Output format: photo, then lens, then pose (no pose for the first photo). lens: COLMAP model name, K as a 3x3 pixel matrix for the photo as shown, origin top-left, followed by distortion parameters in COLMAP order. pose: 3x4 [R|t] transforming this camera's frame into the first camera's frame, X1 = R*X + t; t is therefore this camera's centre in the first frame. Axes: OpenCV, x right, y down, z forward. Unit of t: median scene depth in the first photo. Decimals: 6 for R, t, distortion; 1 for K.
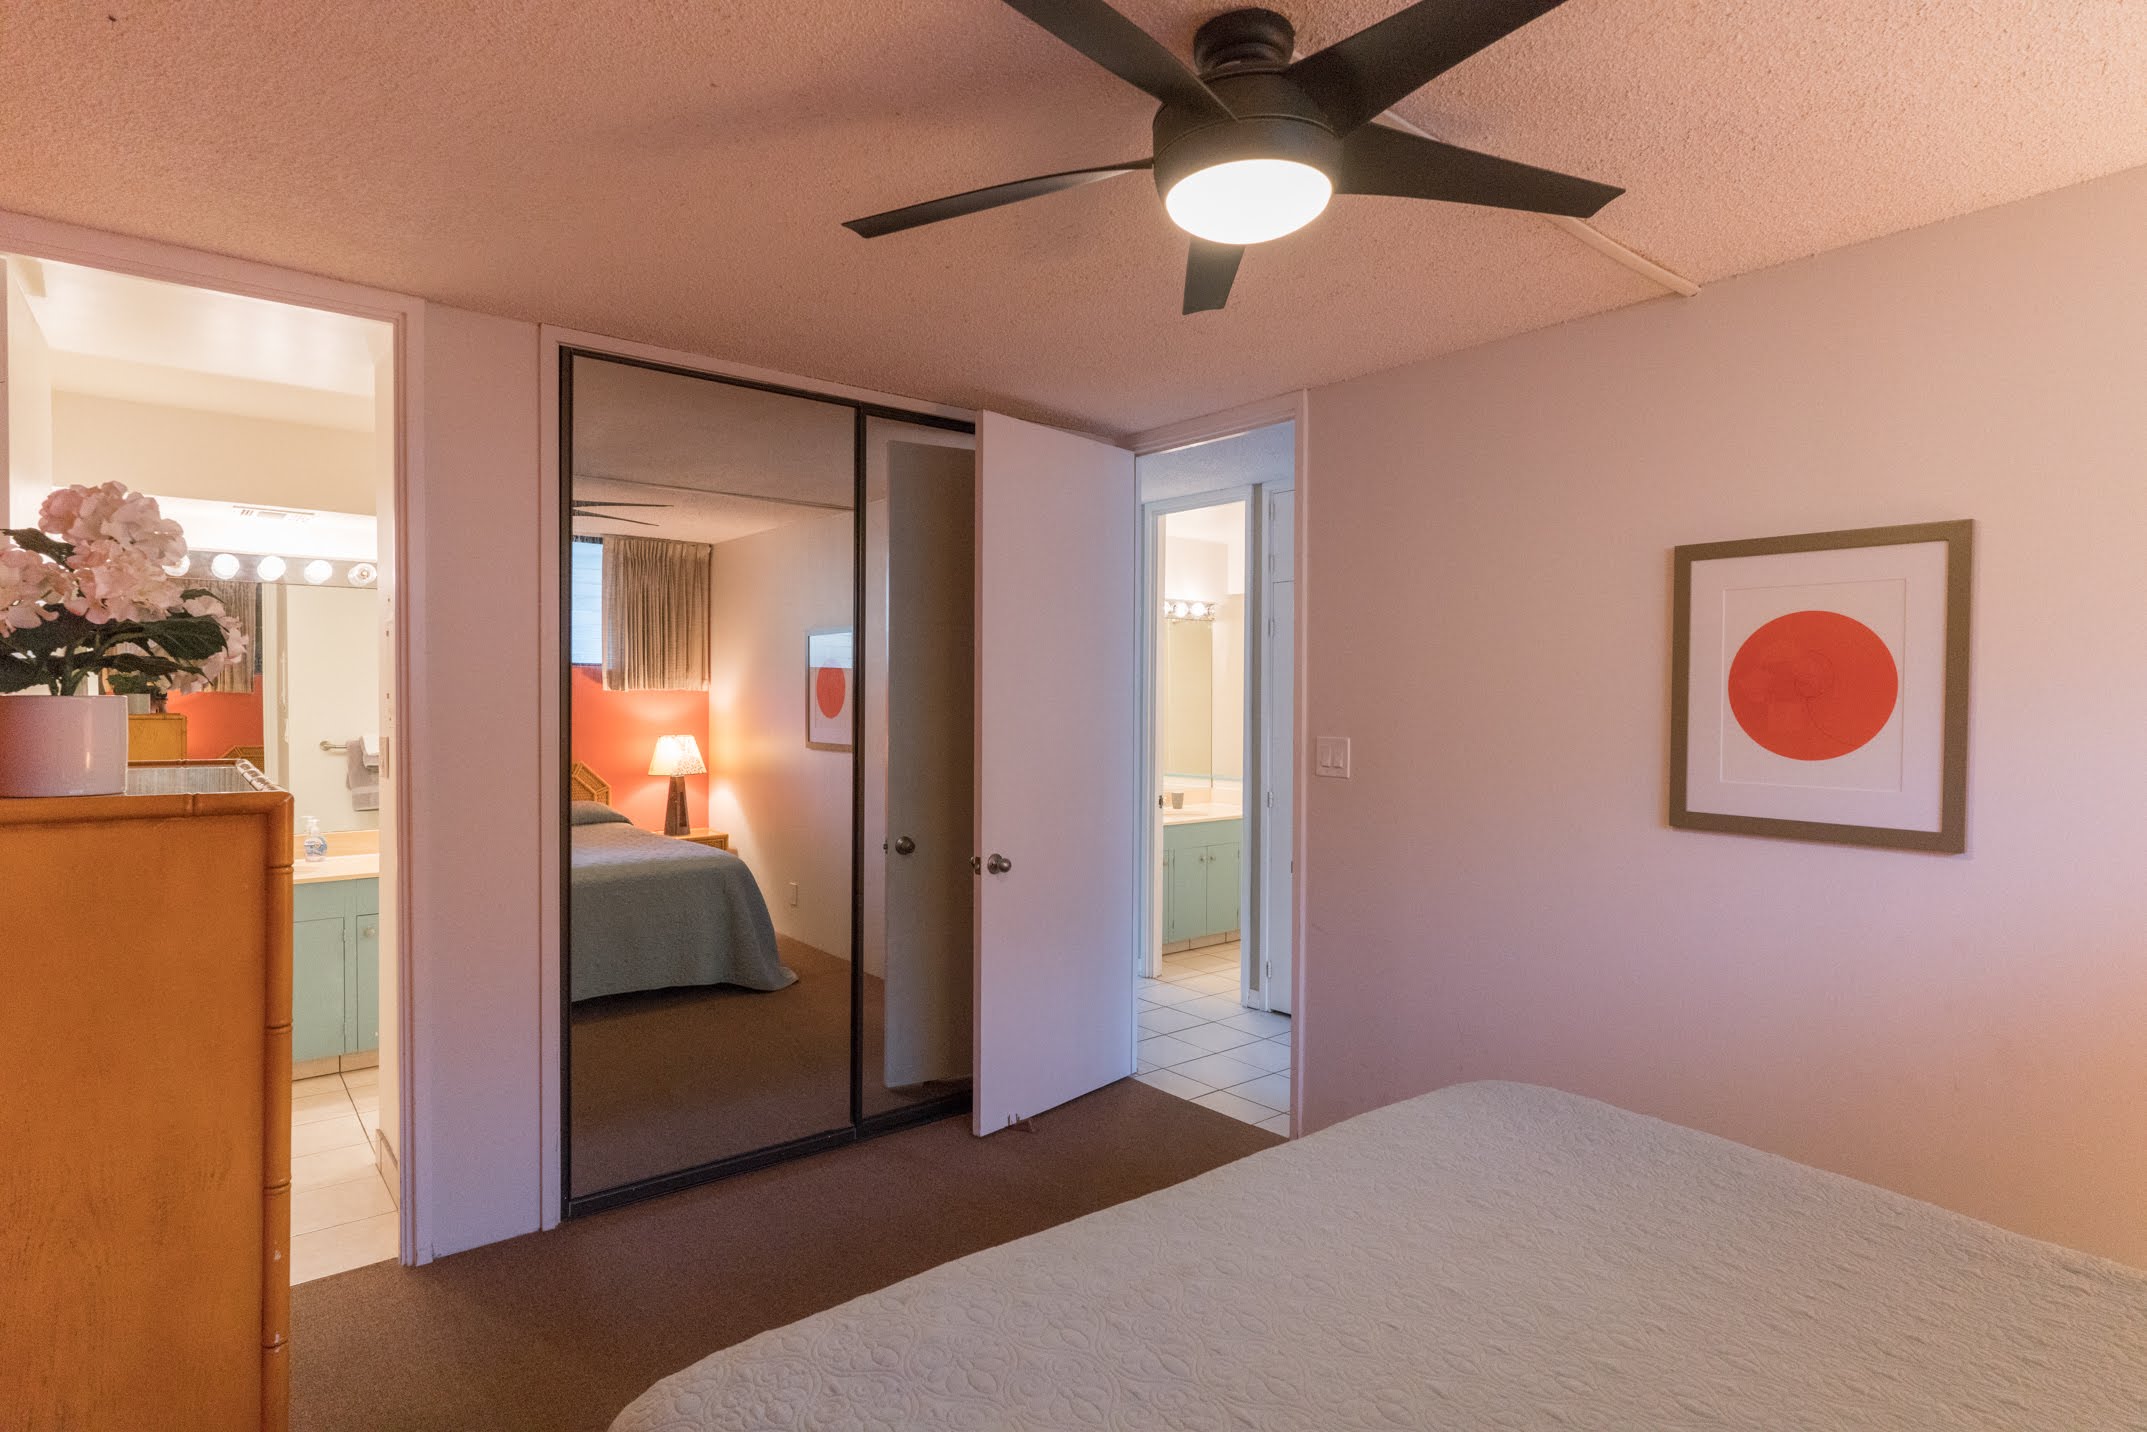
lens RADIAL K [[1132.5, 0, 1083.8], [0, 1132.5, 714.5], [0, 0, 1]] dist [0.000124, 0.016012]
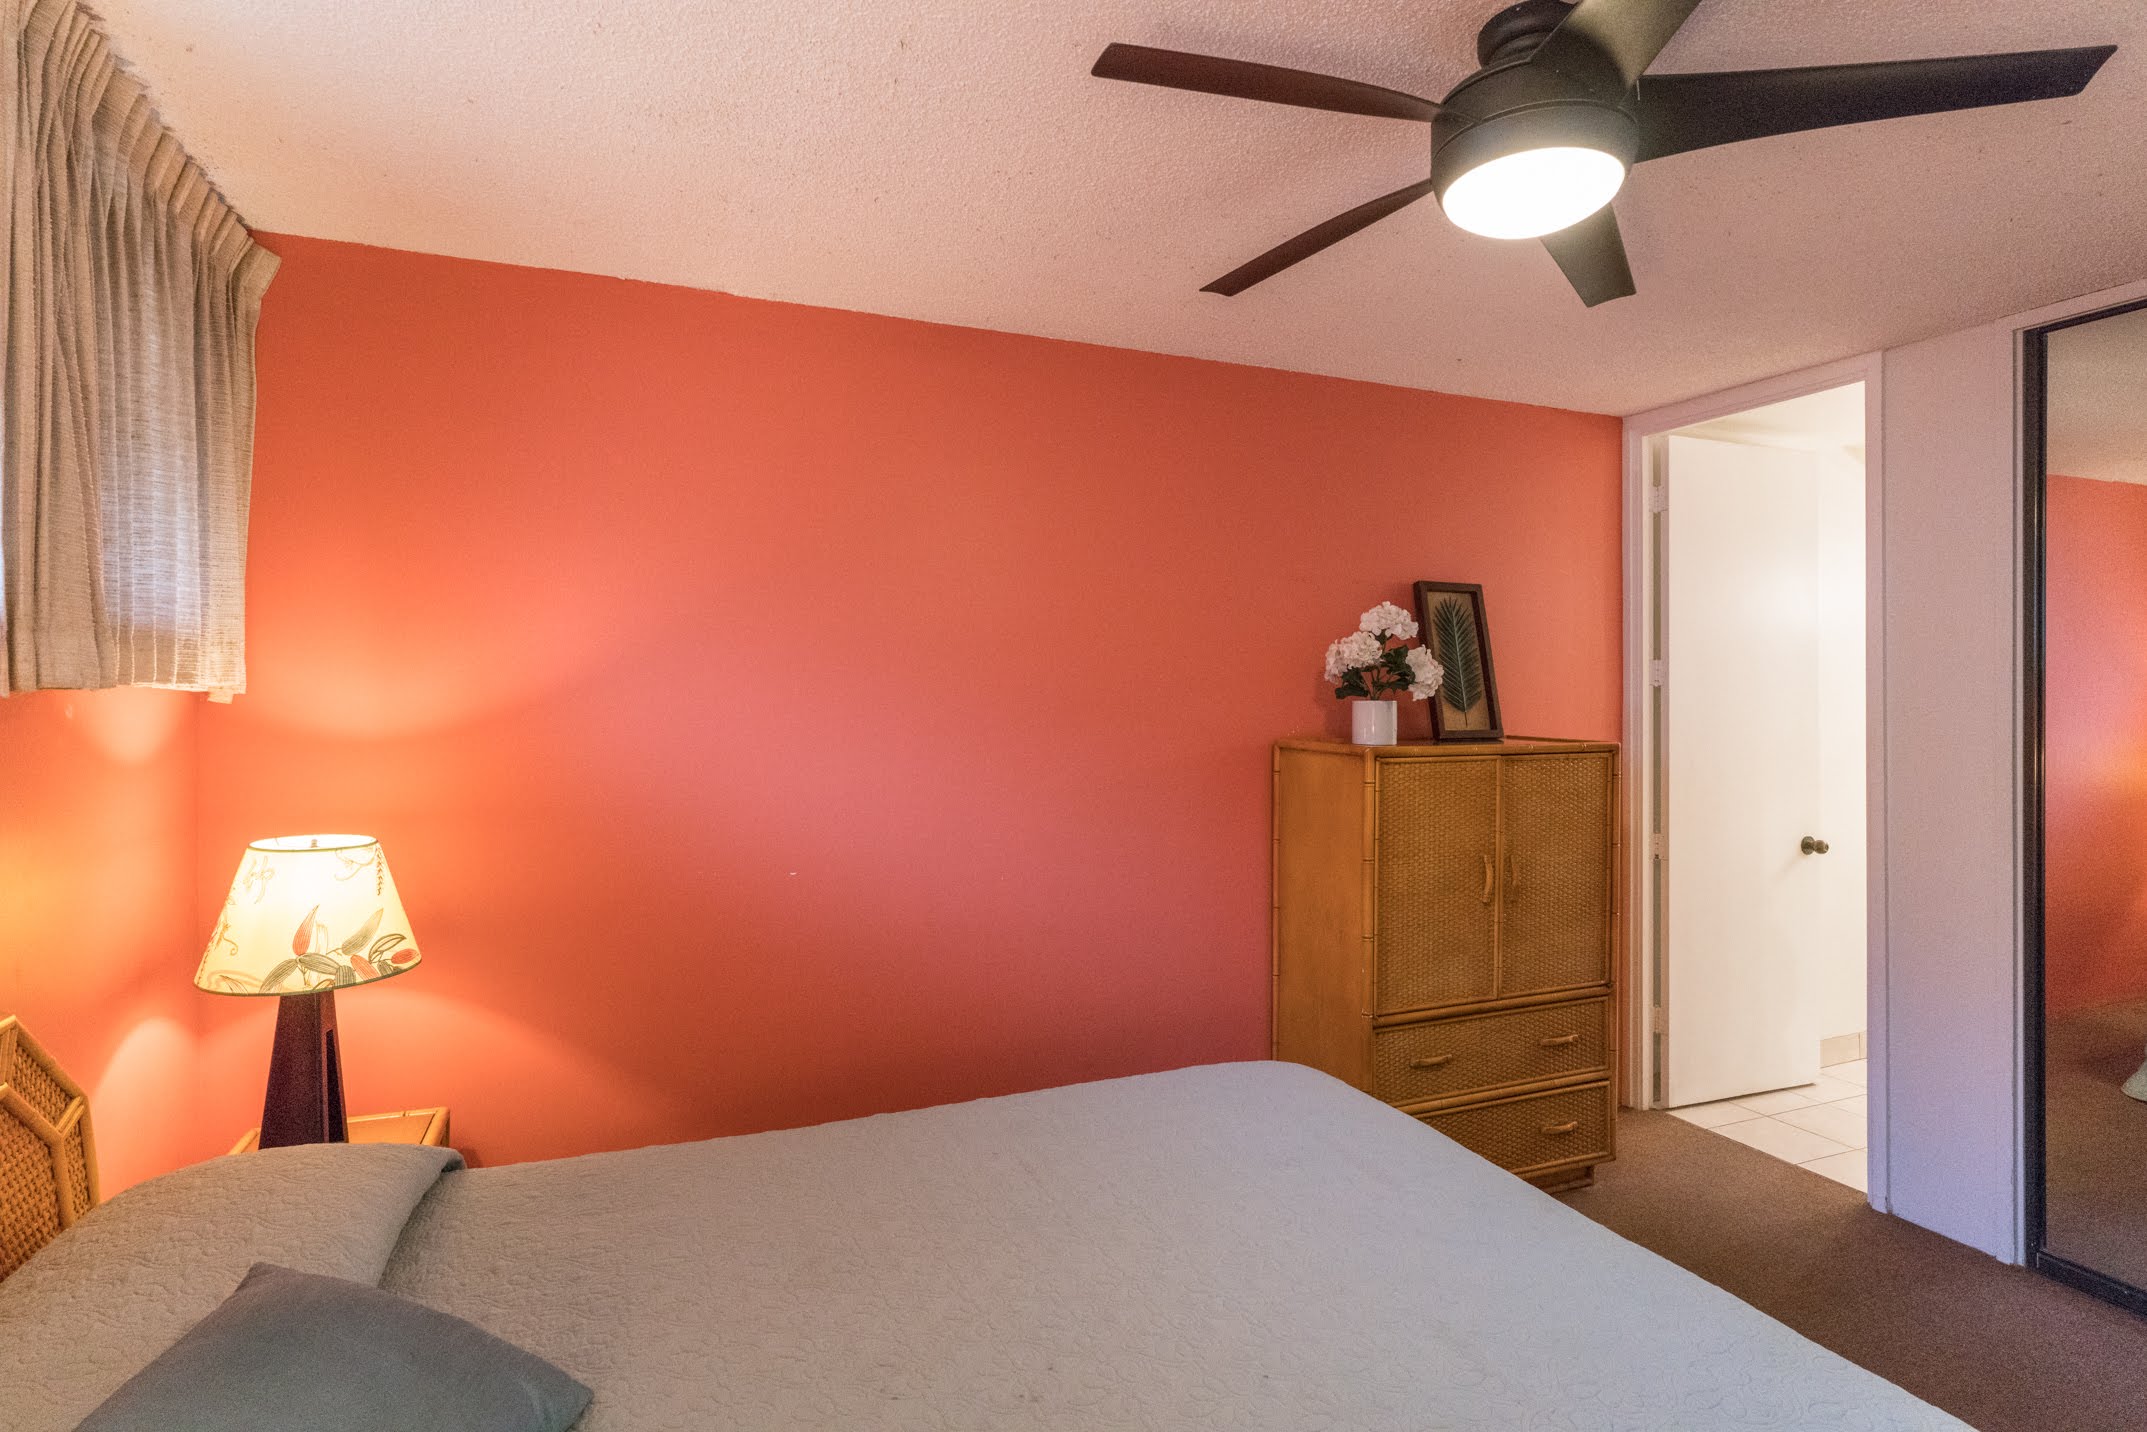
lens RADIAL K [[1085.9, 0, 1068.1], [0, 1085.9, 696.3], [0, 0, 1]] dist [-0.013100, 0.013490]
pose [[-0.308451, -0.004961, -0.951227, 0.547538], [-0.018210, 0.999834, 0.000690, -0.005562], [0.951066, 0.017535, -0.308490, 0.432971]]
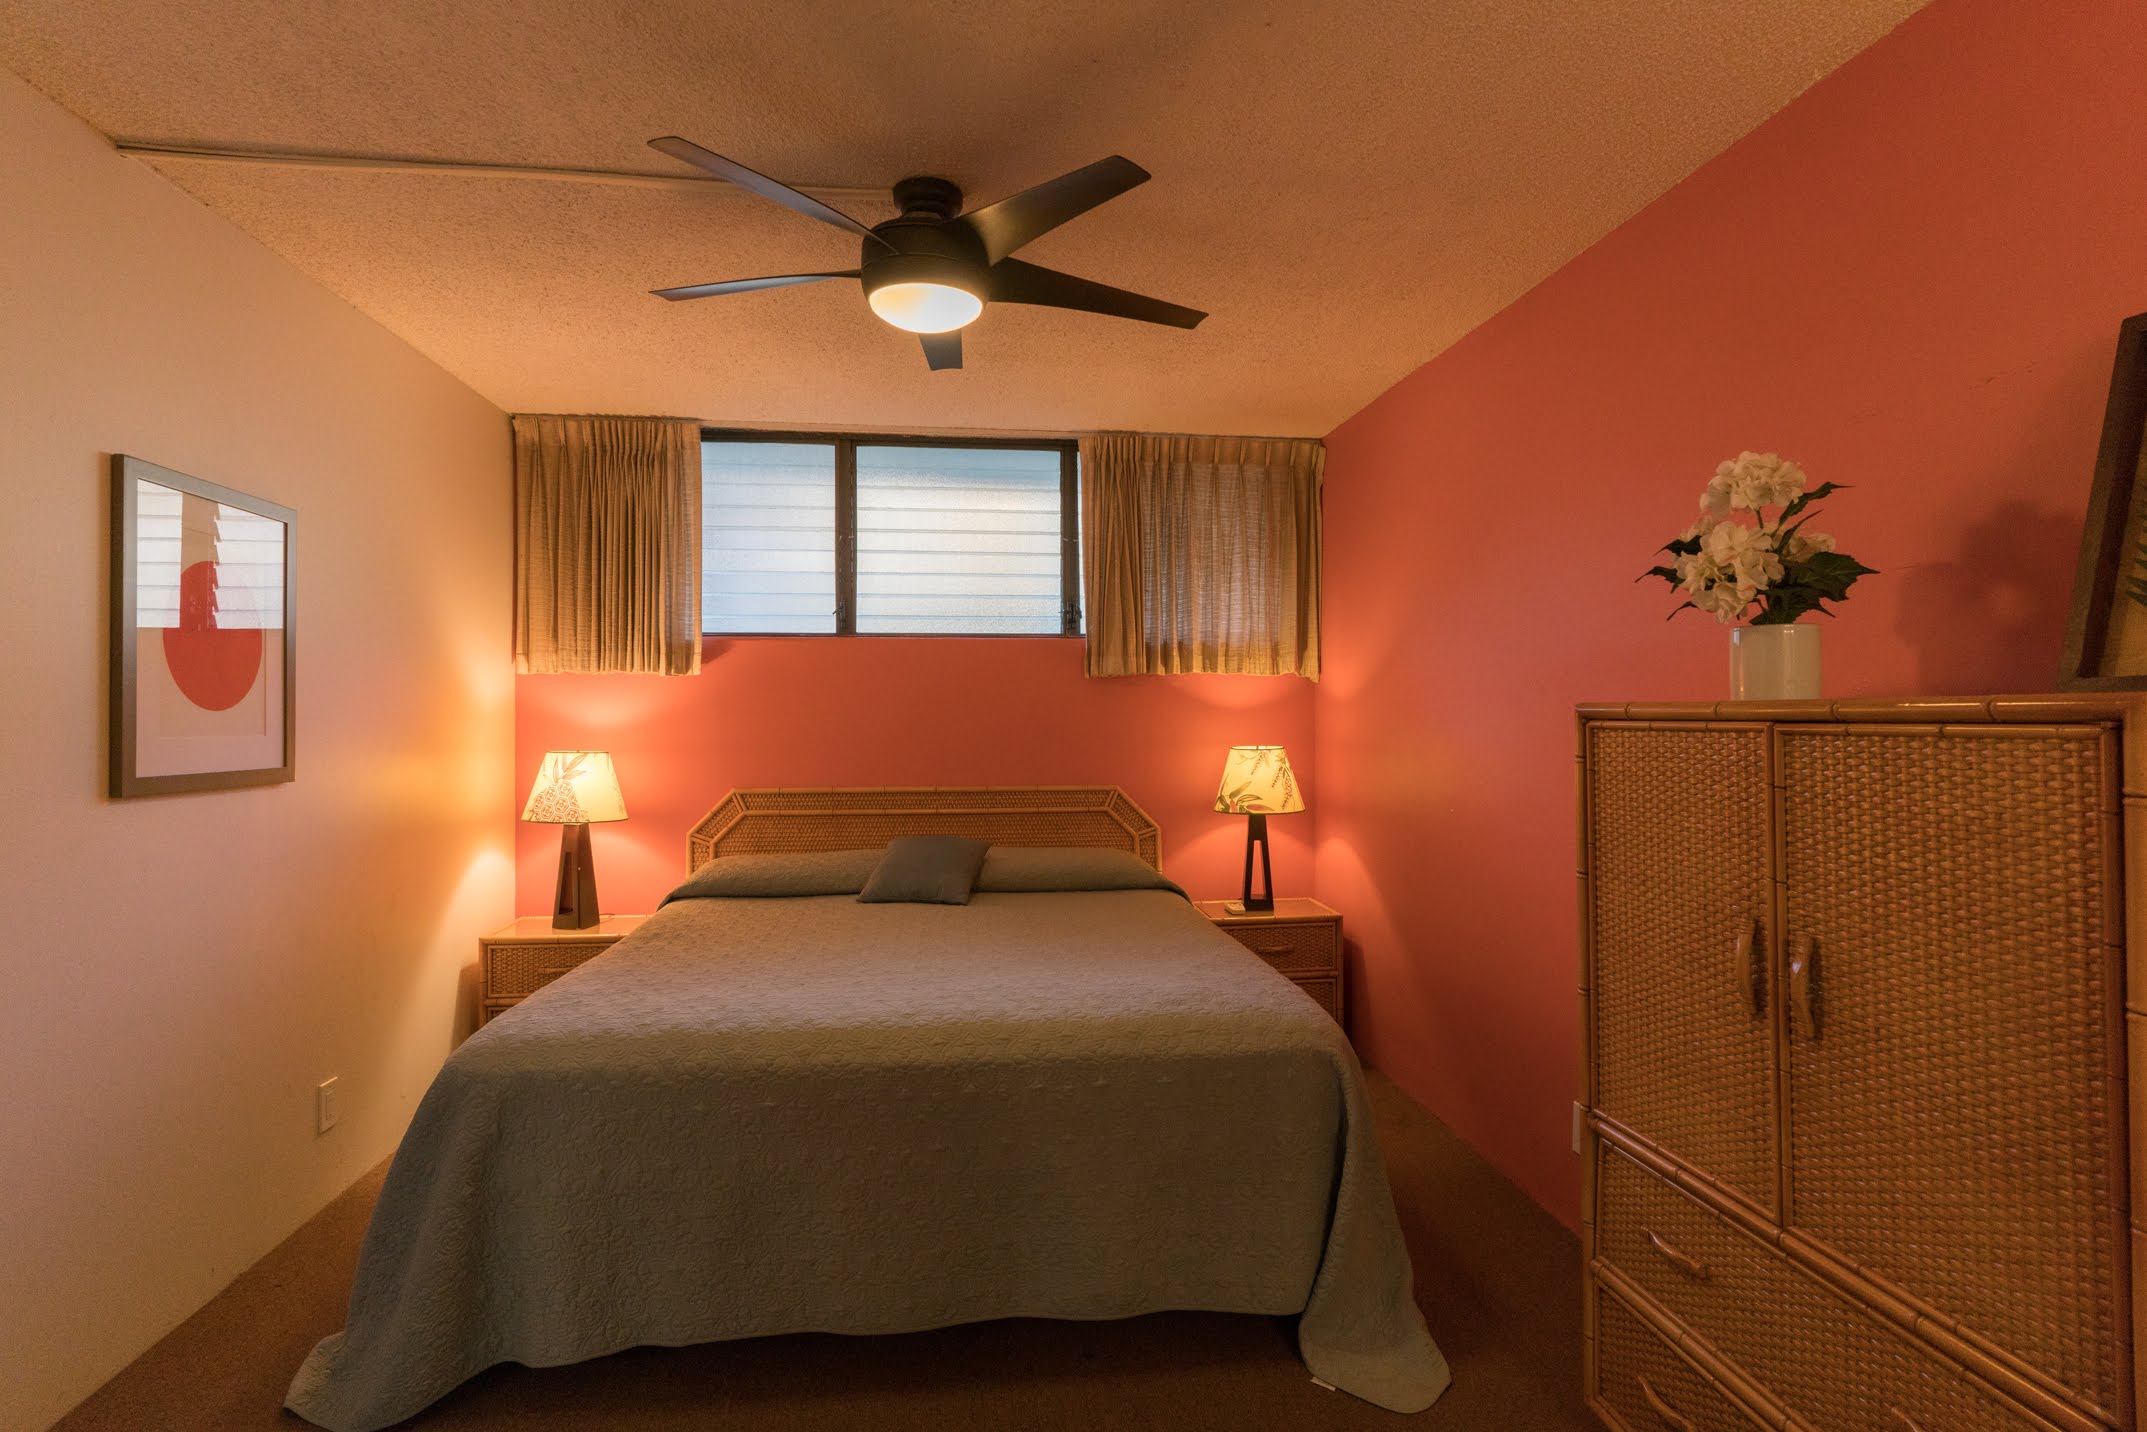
lens RADIAL K [[1088.2, 0, 1082.7], [0, 1088.2, 710.6], [0, 0, 1]] dist [-0.001782, 0.000751]
pose [[-0.842770, -0.000709, 0.538274, -0.370162], [0.006849, 0.999904, 0.012040, 0.024143], [-0.538231, 0.013834, -0.842684, 0.987418]]
